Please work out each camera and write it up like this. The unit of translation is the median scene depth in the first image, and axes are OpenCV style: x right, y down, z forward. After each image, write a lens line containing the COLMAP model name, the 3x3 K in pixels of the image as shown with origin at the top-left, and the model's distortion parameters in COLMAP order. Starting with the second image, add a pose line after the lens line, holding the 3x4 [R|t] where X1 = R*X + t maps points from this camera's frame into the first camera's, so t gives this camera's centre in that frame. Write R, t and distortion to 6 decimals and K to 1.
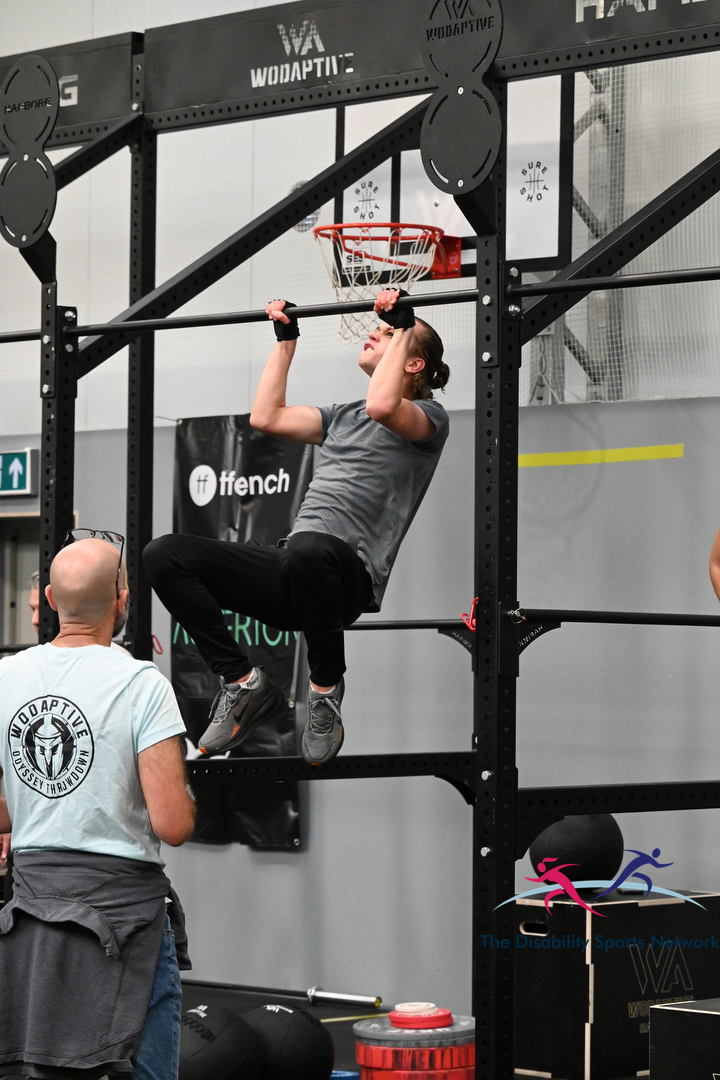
lens RADIAL K [[3346.5, 0, 361.0], [0, 3346.5, 540.1], [0, 0, 1]] dist [-0.153809, 0.000000]
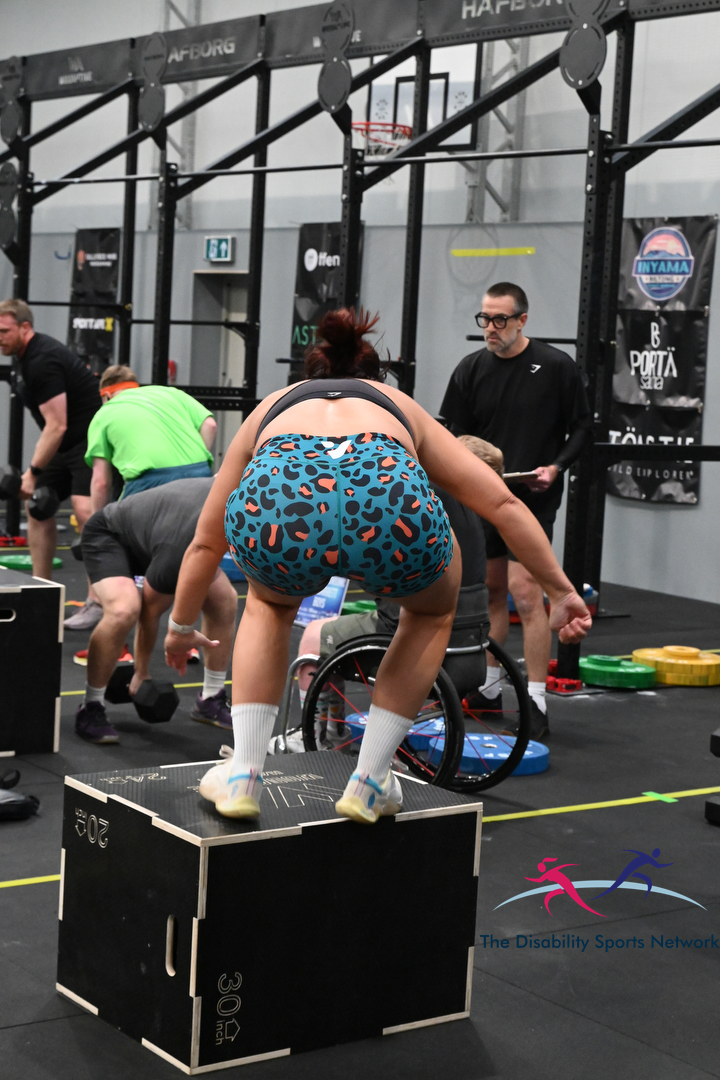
lens RADIAL K [[2209.5, 0, 359.4], [0, 2209.5, 543.4], [0, 0, 1]] dist [0.018627, 0.000000]
pose [[0.980013, 0.062998, -0.188696, 0.233349], [-0.041248, 0.992269, 0.117053, -0.004960], [0.194612, -0.106930, 0.975035, -0.227221]]
